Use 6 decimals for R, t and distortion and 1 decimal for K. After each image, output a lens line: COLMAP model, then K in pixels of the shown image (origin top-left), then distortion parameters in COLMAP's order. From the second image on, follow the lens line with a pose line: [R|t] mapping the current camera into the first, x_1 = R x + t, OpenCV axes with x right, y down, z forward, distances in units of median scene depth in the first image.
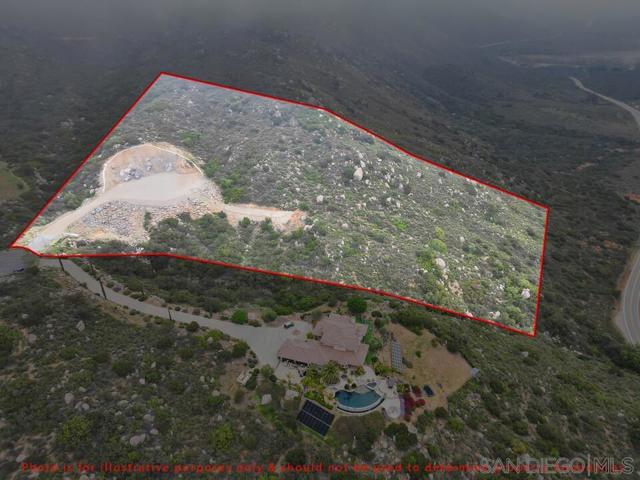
lens RADIAL K [[444.2, 0, 320.0], [0, 444.2, 240.0], [0, 0, 1]] dist [0.082653, -0.086420]
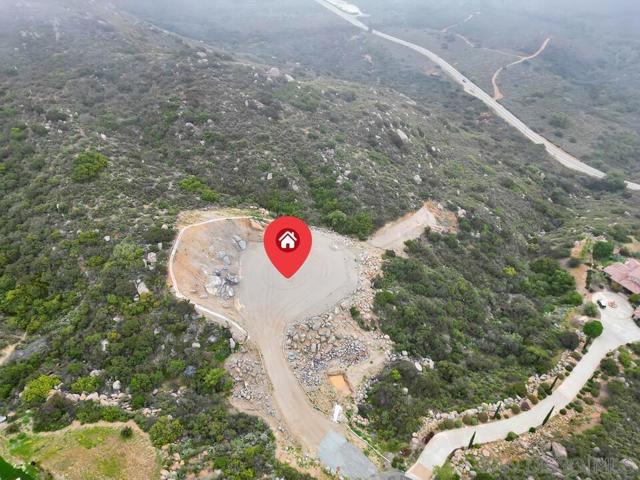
lens RADIAL K [[444.2, 0, 320.0], [0, 444.2, 240.0], [0, 0, 1]] dist [0.082653, -0.086420]
pose [[0.626265, -0.515145, 0.585165, -0.712623], [0.401191, 0.856526, 0.324667, -0.364261], [-0.668460, 0.031435, 0.743084, 0.514415]]
